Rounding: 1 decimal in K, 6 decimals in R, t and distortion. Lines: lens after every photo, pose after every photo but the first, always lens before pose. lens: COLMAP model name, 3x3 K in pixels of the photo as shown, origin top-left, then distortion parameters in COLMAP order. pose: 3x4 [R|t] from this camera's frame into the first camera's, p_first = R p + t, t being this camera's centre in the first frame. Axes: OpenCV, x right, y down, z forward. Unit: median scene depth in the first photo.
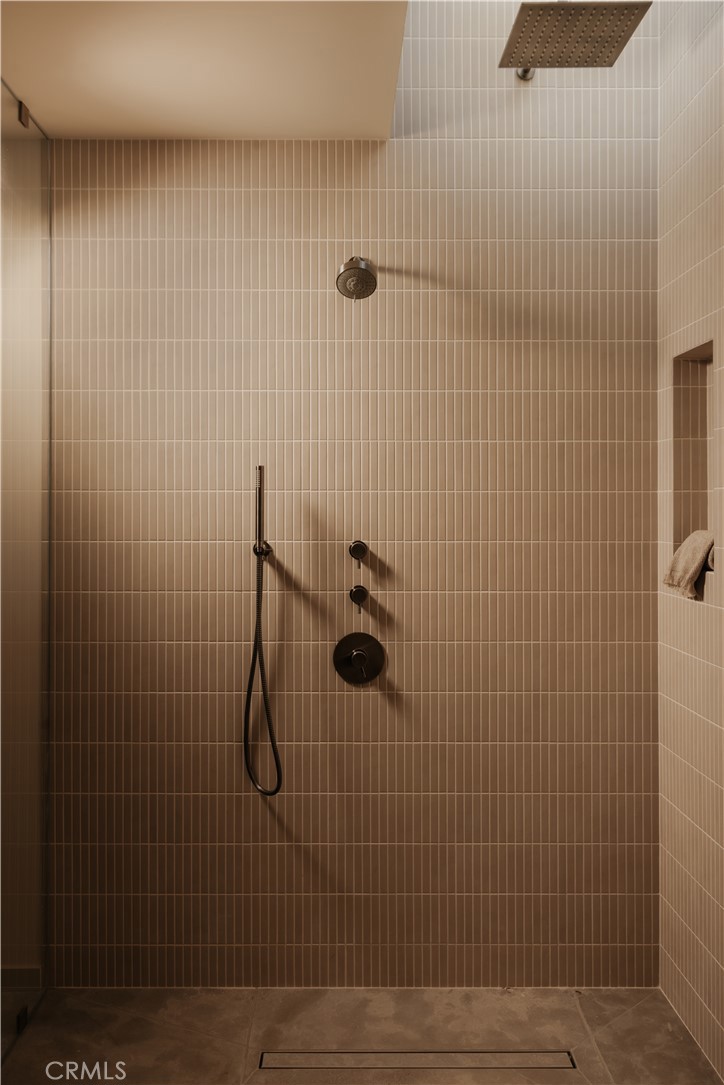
lens RADIAL K [[835.7, 0, 362.0], [0, 835.7, 542.5], [0, 0, 1]] dist [0.004566, 0.004493]
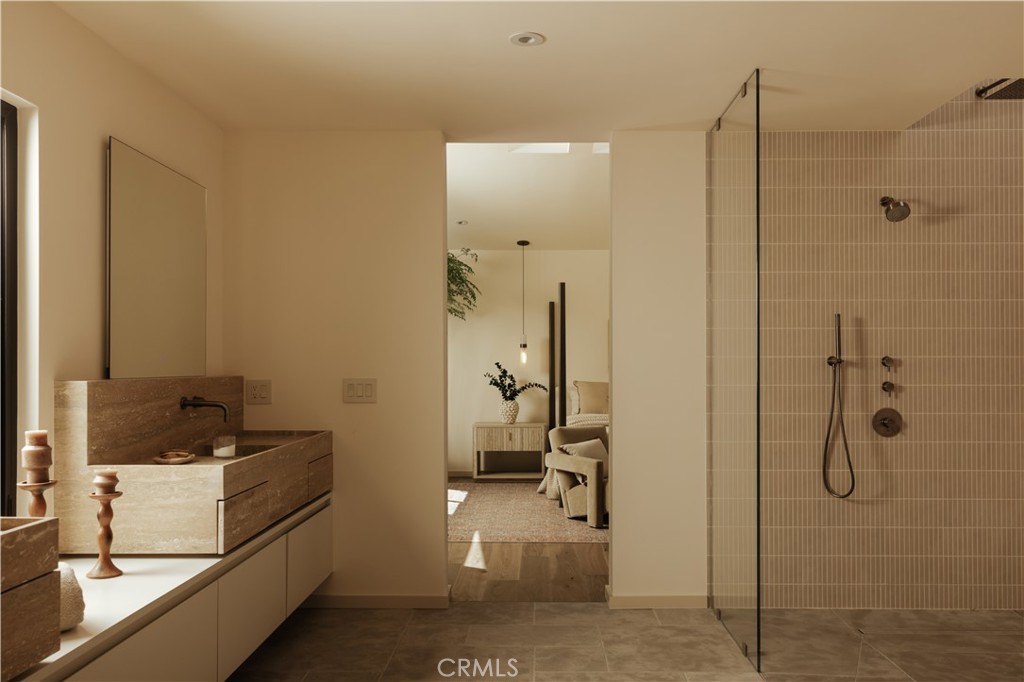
lens RADIAL K [[850.8, 0, 526.9], [0, 850.8, 353.3], [0, 0, 1]] dist [0.007234, 0.005793]
pose [[0.999892, -0.002103, -0.014561, -0.741323], [0.001985, 0.999965, -0.008114, 0.005052], [0.014578, 0.008085, 0.999861, -0.819500]]
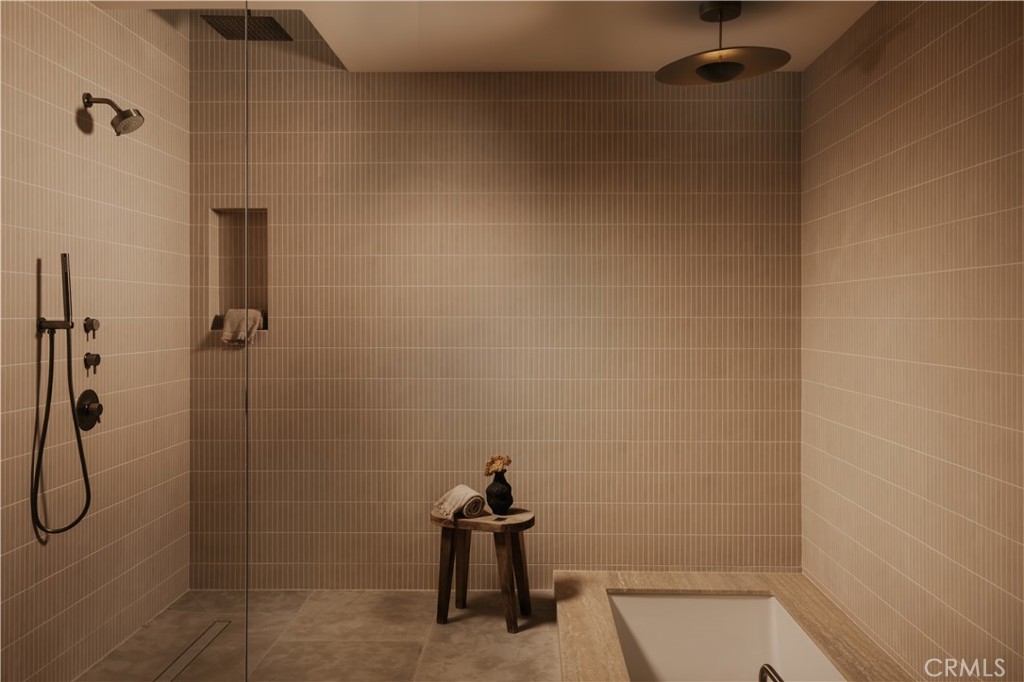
lens RADIAL K [[788.7, 0, 511.7], [0, 788.7, 321.9], [0, 0, 1]] dist [0.004566, 0.004493]
pose [[0.017436, 0.003191, 0.999843, -1.191267], [0.000218, 0.999995, -0.003195, 0.008685], [-0.999848, 0.000274, 0.017435, 0.335821]]
